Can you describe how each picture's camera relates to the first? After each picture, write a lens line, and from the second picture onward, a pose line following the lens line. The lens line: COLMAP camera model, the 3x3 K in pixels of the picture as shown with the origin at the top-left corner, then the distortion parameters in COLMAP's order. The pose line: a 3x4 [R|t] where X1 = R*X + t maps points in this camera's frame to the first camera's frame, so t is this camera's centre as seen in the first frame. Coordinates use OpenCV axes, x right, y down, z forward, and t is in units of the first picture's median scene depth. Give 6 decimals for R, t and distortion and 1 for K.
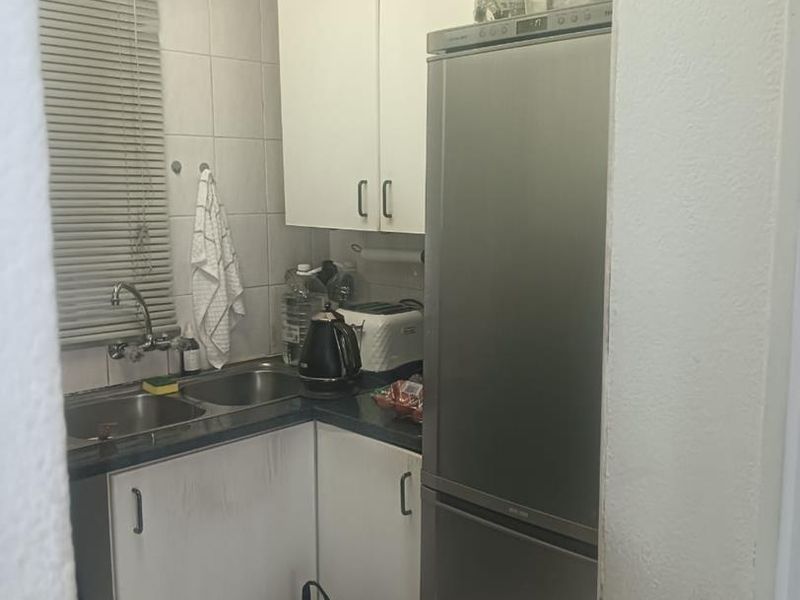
lens RADIAL K [[834.0, 0, 400.8], [0, 834.0, 297.8], [0, 0, 1]] dist [0.121069, 0.000000]
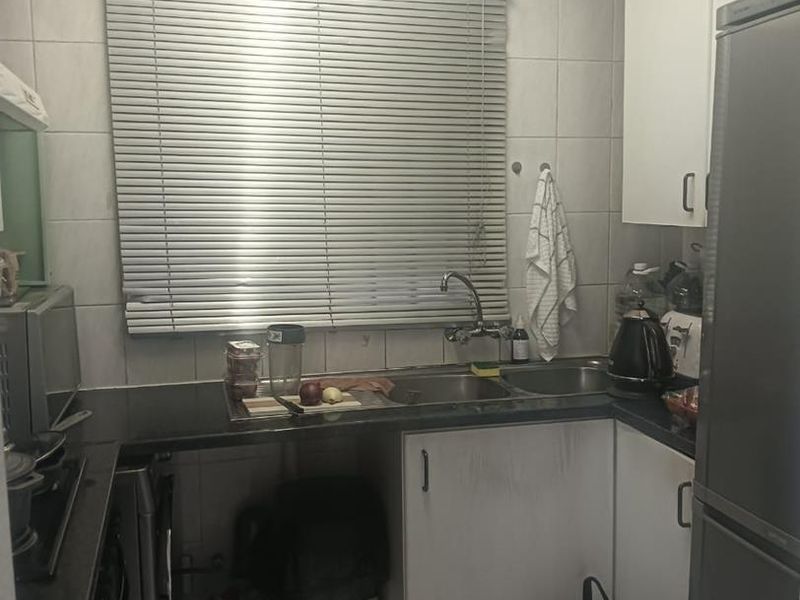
lens RADIAL K [[834.0, 0, 394.6], [0, 834.0, 297.9], [0, 0, 1]] dist [0.121069, 0.000000]
pose [[0.867398, 0.055519, -0.494507, 0.139783], [-0.061589, 0.998093, 0.004025, 0.015545], [0.493788, 0.026965, 0.869164, 0.008243]]
